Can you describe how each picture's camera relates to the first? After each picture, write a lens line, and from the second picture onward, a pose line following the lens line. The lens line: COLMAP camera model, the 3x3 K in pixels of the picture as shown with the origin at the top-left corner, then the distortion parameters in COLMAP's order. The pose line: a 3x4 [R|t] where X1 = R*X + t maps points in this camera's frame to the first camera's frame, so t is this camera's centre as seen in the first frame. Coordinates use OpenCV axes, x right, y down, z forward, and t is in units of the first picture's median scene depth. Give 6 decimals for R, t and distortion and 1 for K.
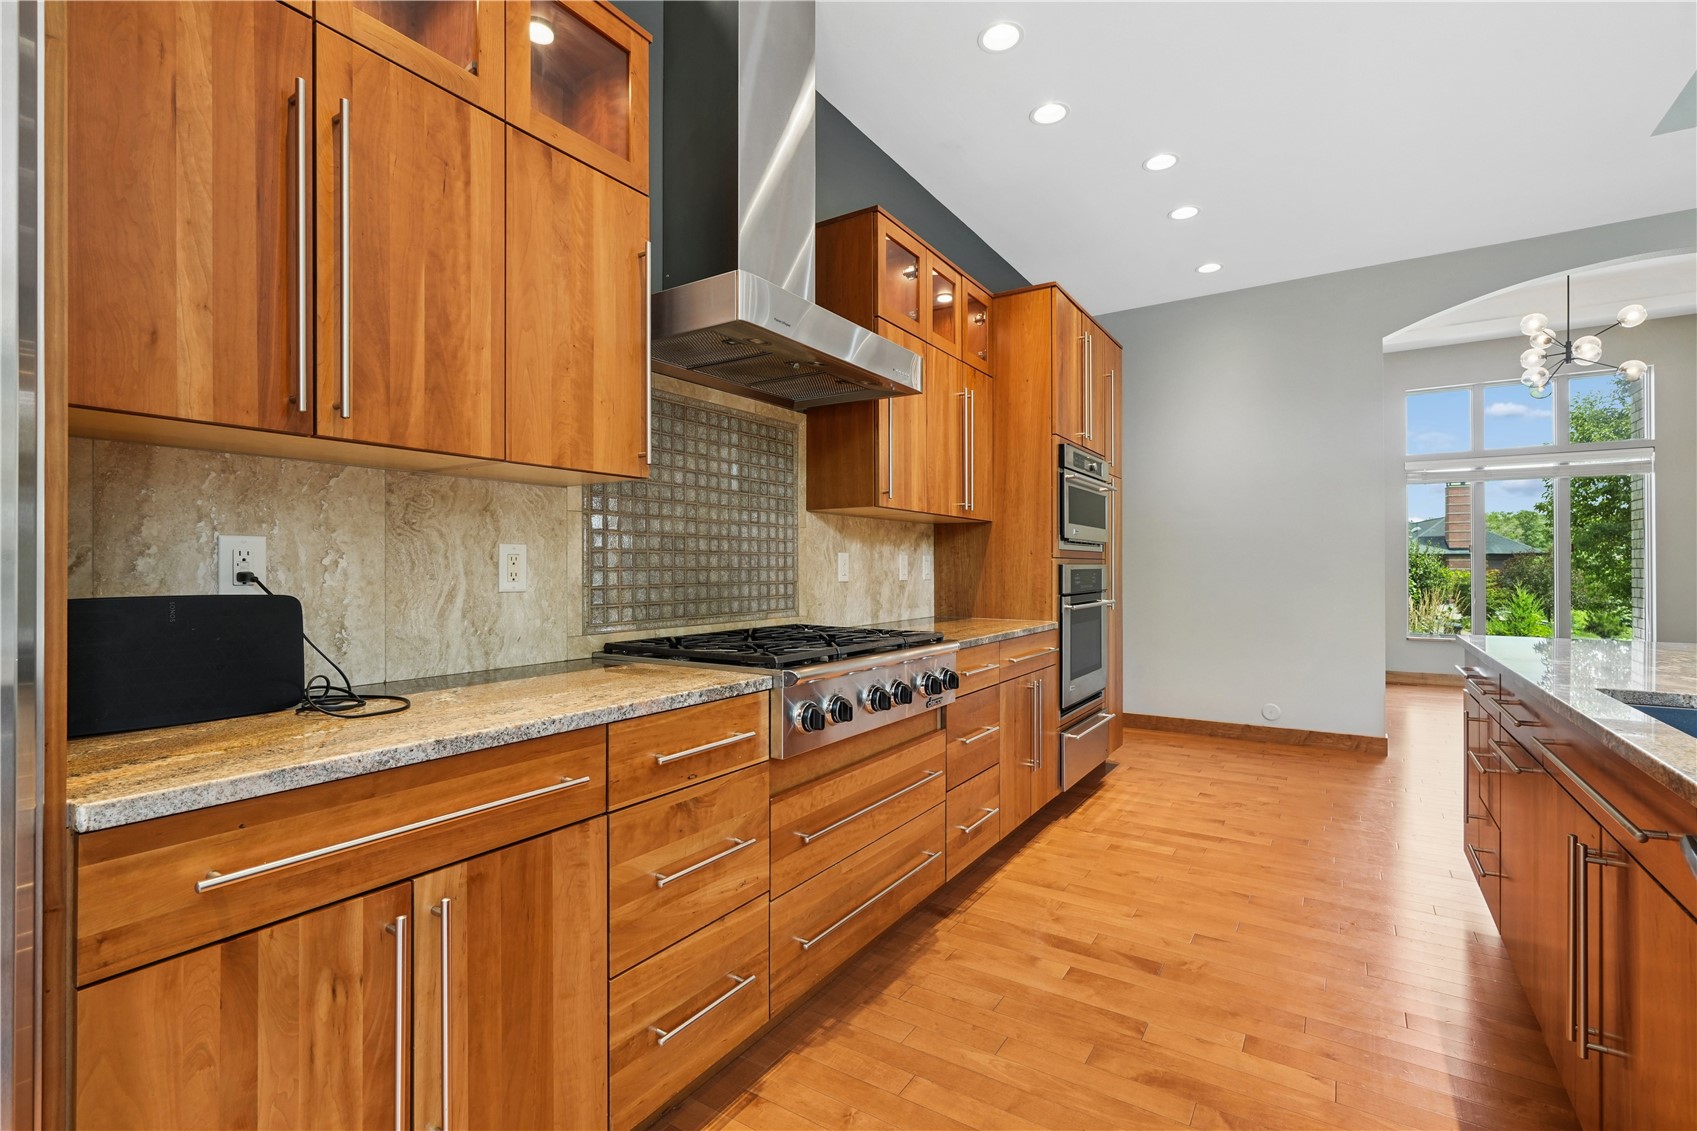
lens RADIAL K [[770.6, 0, 851.1], [0, 770.6, 563.1], [0, 0, 1]] dist [-0.002235, 0.000118]
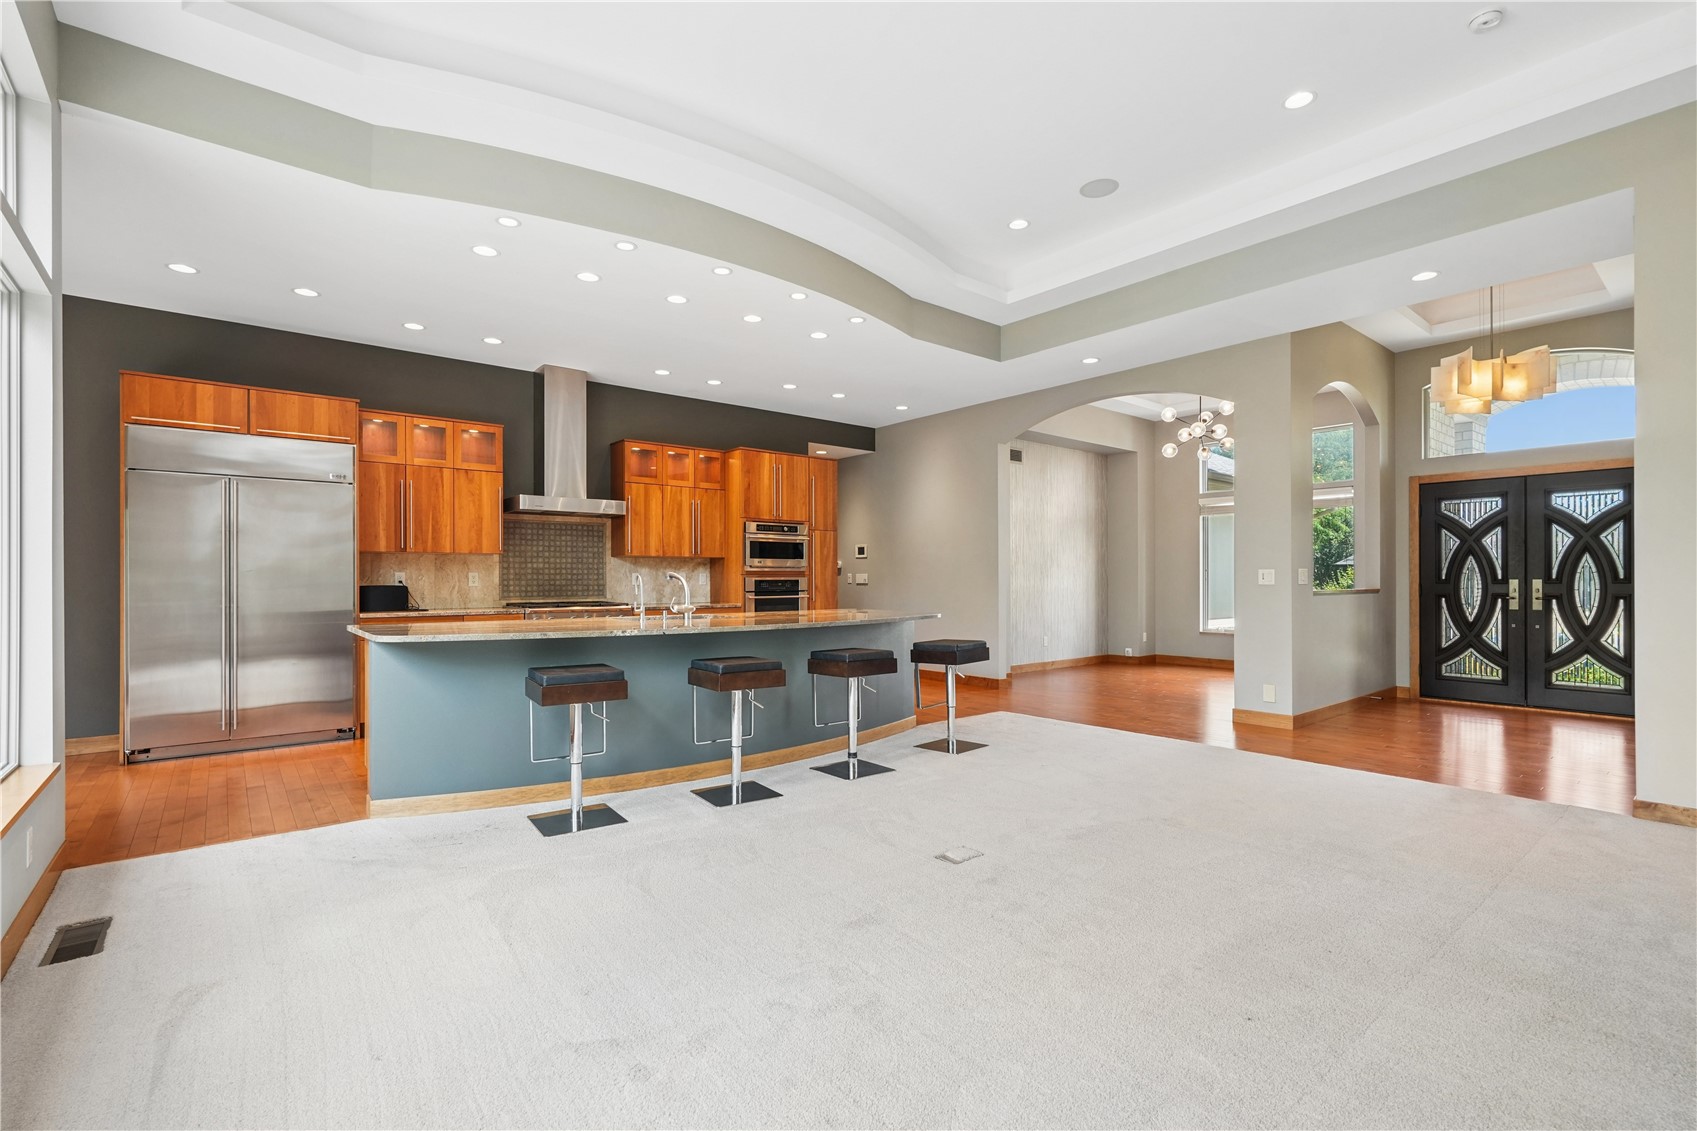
lens RADIAL K [[770.6, 0, 846.6], [0, 770.6, 581.3], [0, 0, 1]] dist [-0.002235, 0.000118]
pose [[0.949767, 0.001806, -0.312952, 1.761005], [0.001598, 0.999942, 0.010620, -0.015340], [0.312953, -0.010587, 0.949709, -1.393217]]
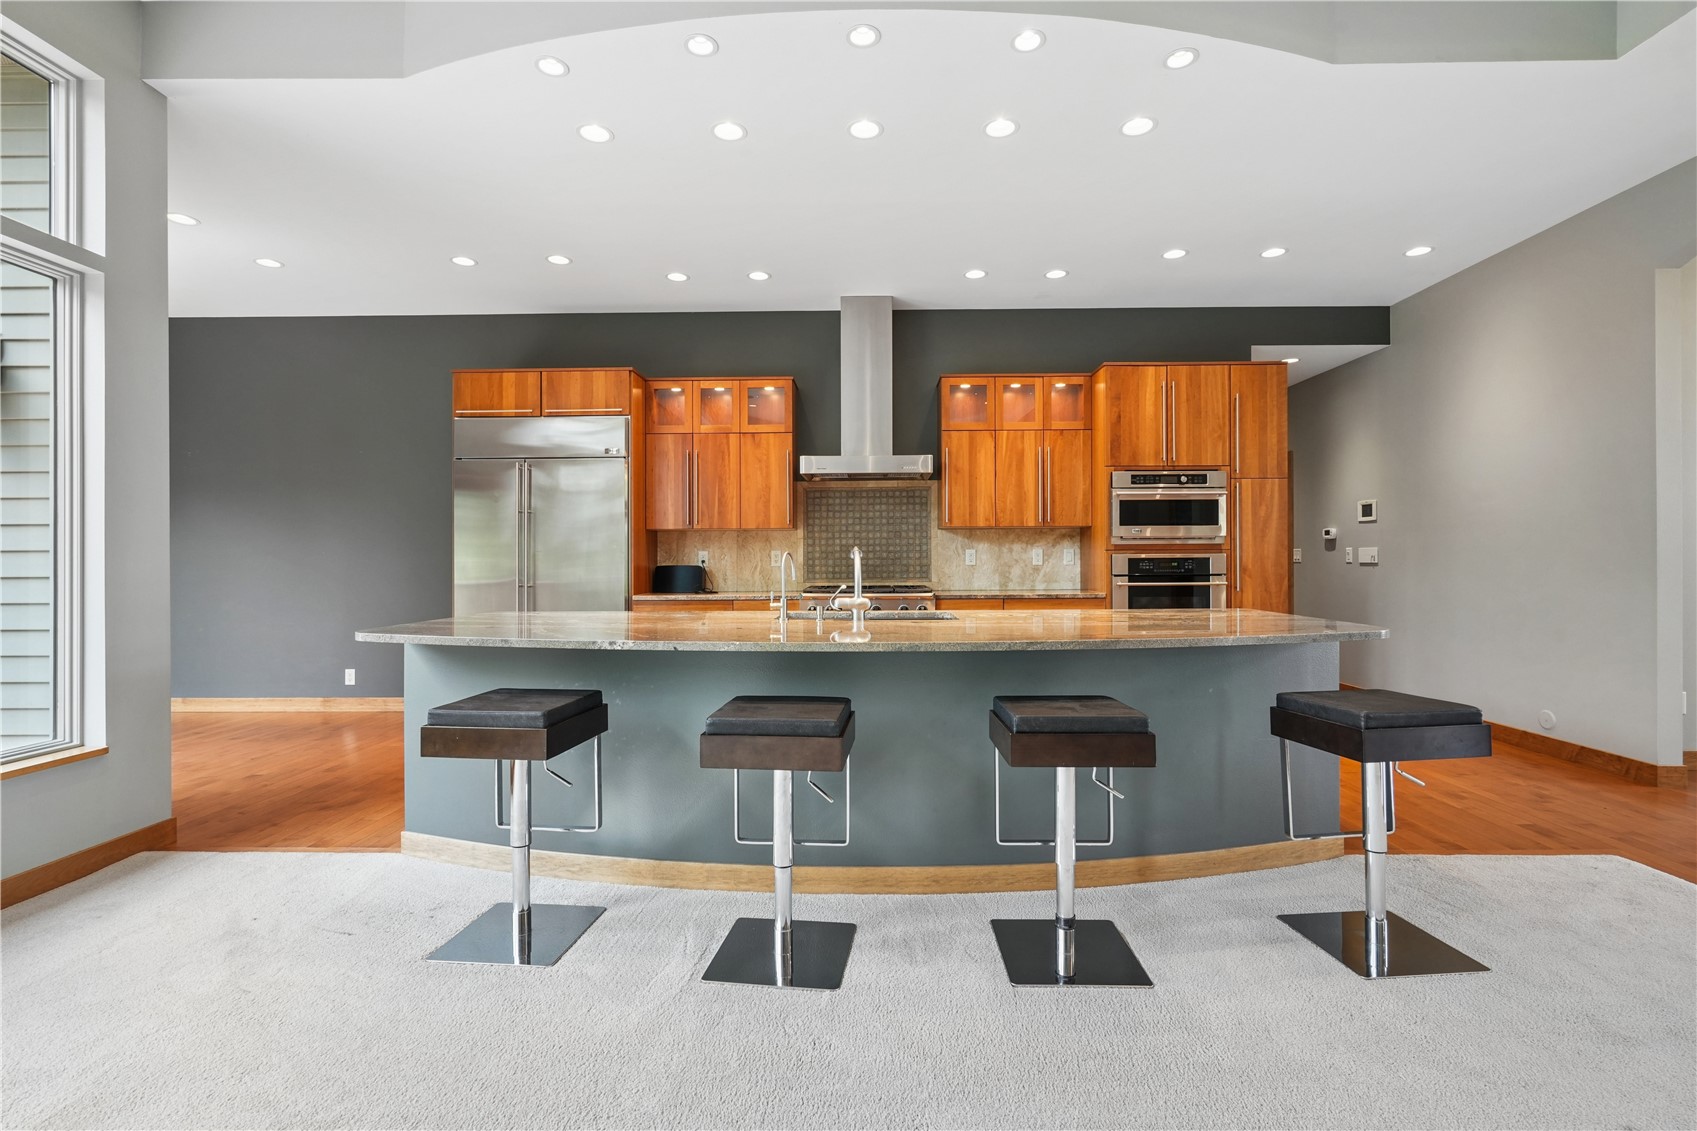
lens RADIAL K [[770.6, 0, 857.8], [0, 770.6, 561.6], [0, 0, 1]] dist [-0.002235, 0.000118]
pose [[0.522906, 0.001860, -0.852388, 1.829957], [0.009966, 0.999916, 0.008295, -0.003173], [0.852332, -0.012832, 0.522844, -0.255910]]
